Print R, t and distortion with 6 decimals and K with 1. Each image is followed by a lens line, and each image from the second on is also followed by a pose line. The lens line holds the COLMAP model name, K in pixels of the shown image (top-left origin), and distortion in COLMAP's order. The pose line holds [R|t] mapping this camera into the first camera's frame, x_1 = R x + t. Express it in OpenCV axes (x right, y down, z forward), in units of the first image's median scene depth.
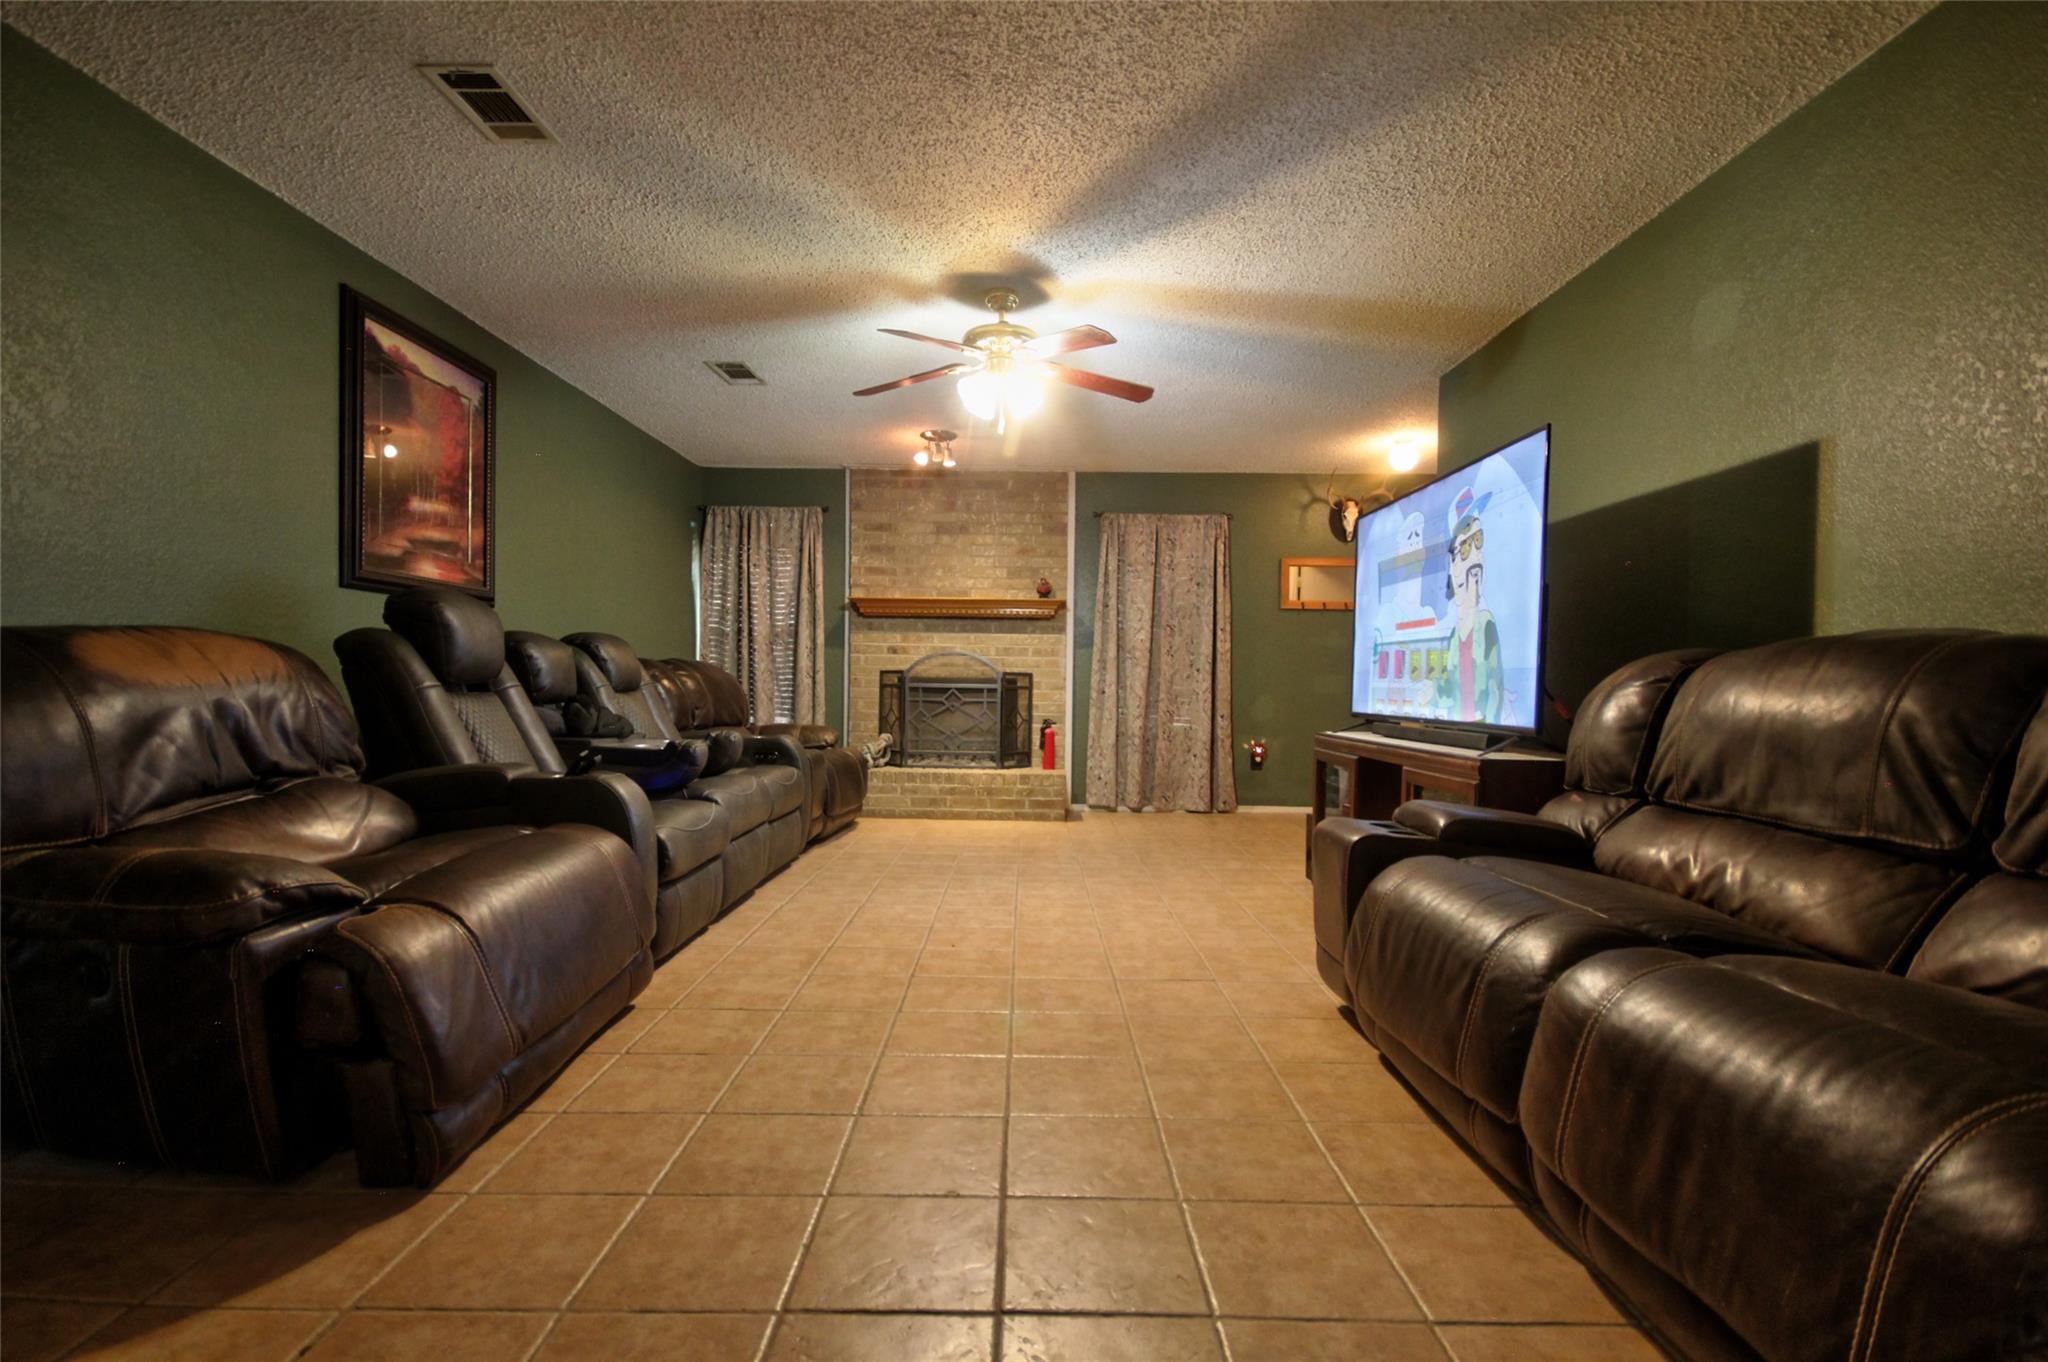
lens RADIAL K [[953.5, 0, 1024.0], [0, 953.5, 681.0], [0, 0, 1]] dist [-0.001936, -0.000054]
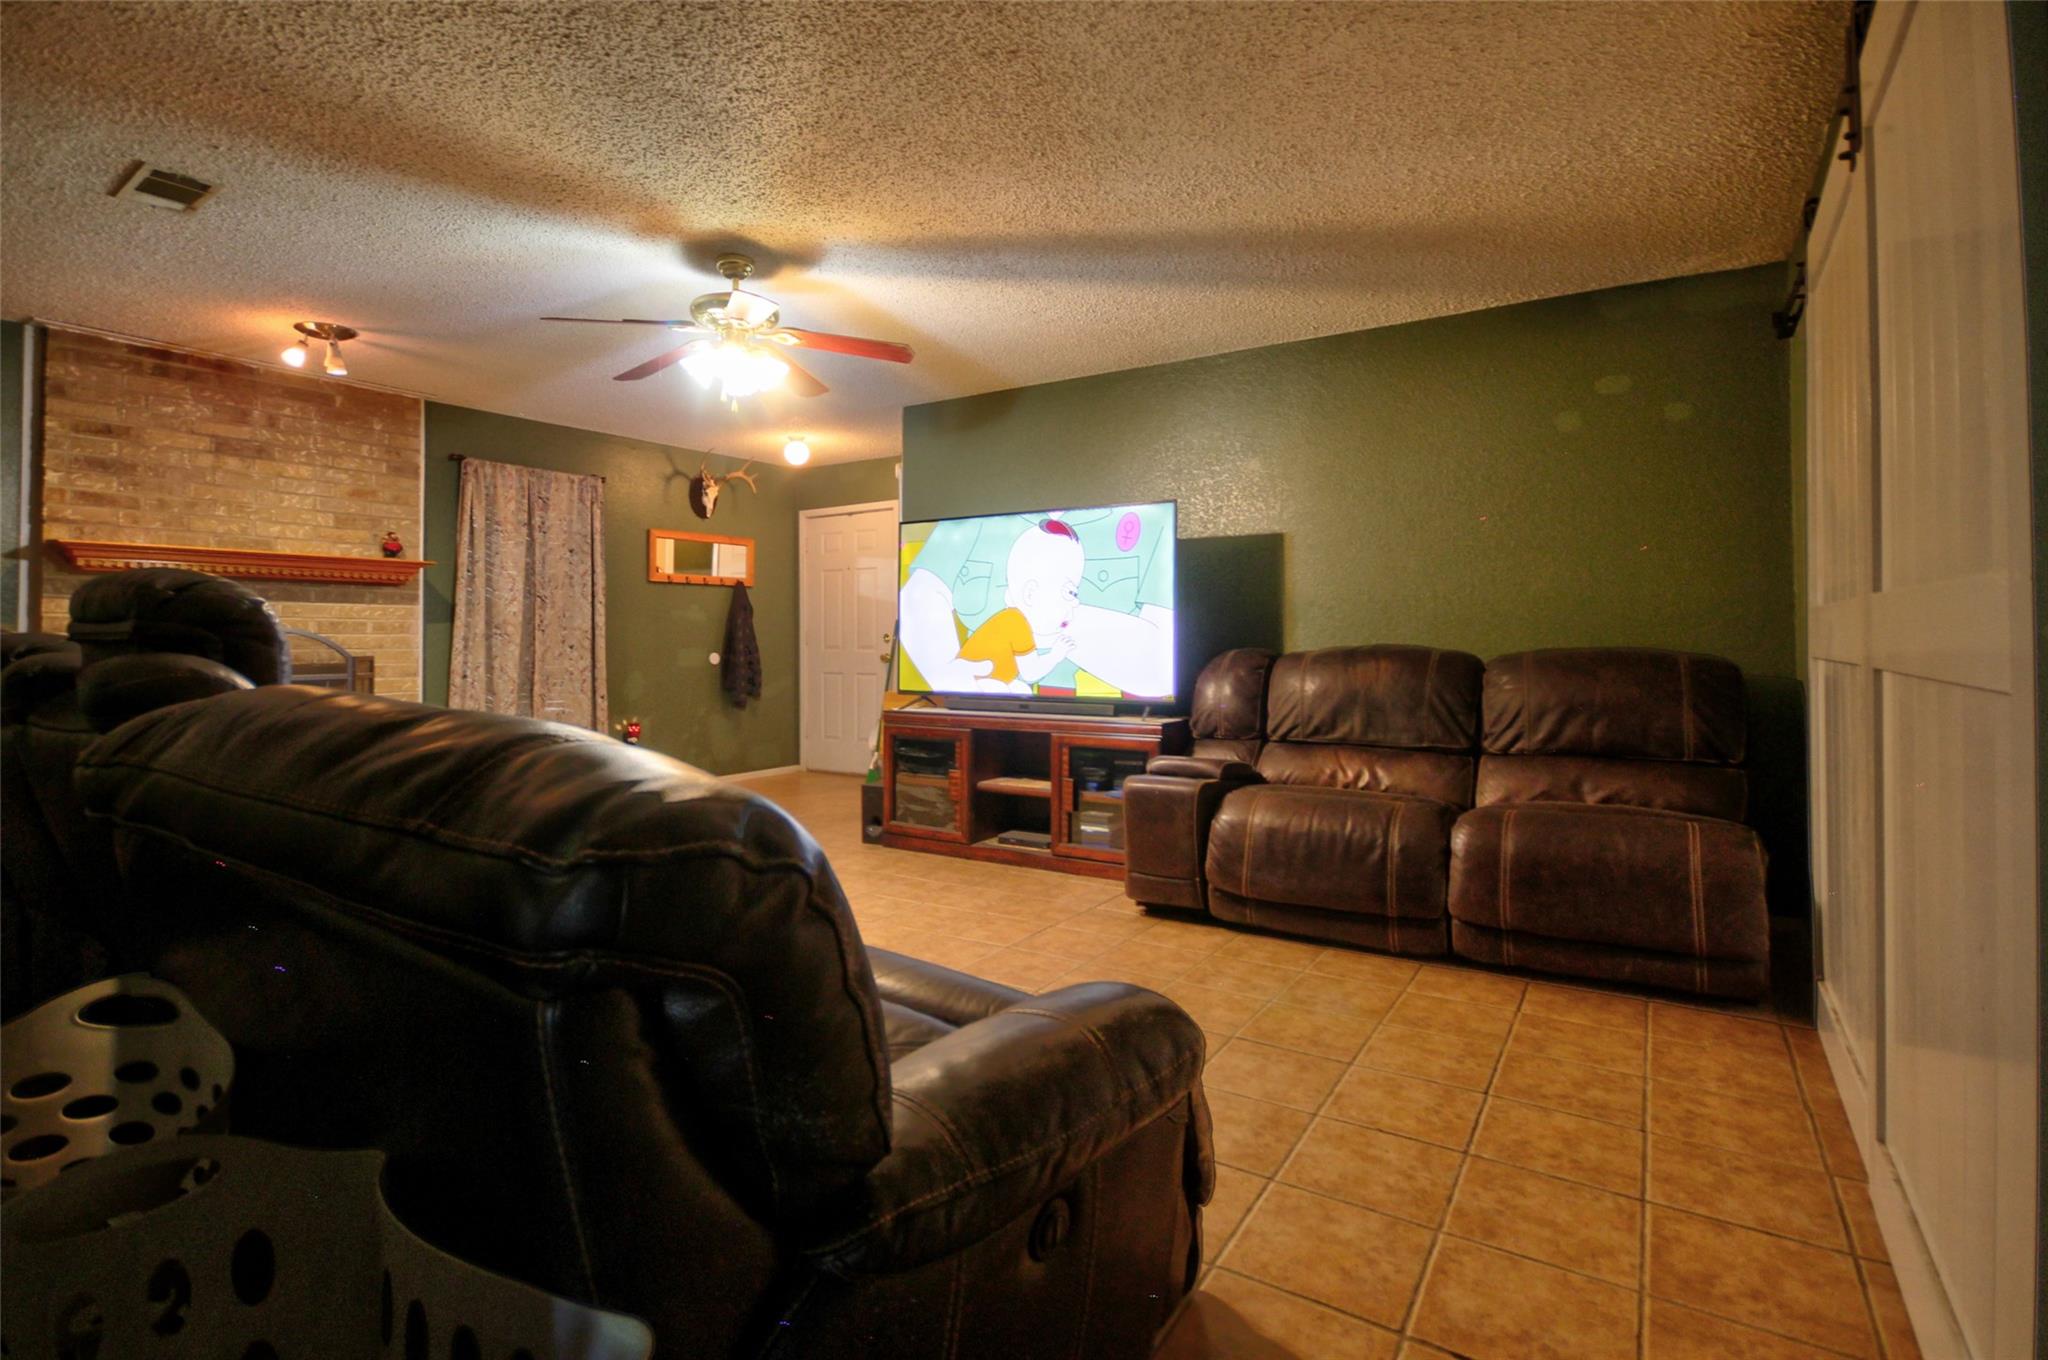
lens RADIAL K [[981.0, 0, 1027.7], [0, 981.0, 596.7], [0, 0, 1]] dist [-0.001492, 0.000287]
pose [[0.539703, 0.021371, 0.841584, -0.365655], [0.007184, 0.999524, -0.029989, -0.028040], [-0.841825, 0.022231, 0.539293, 0.142982]]
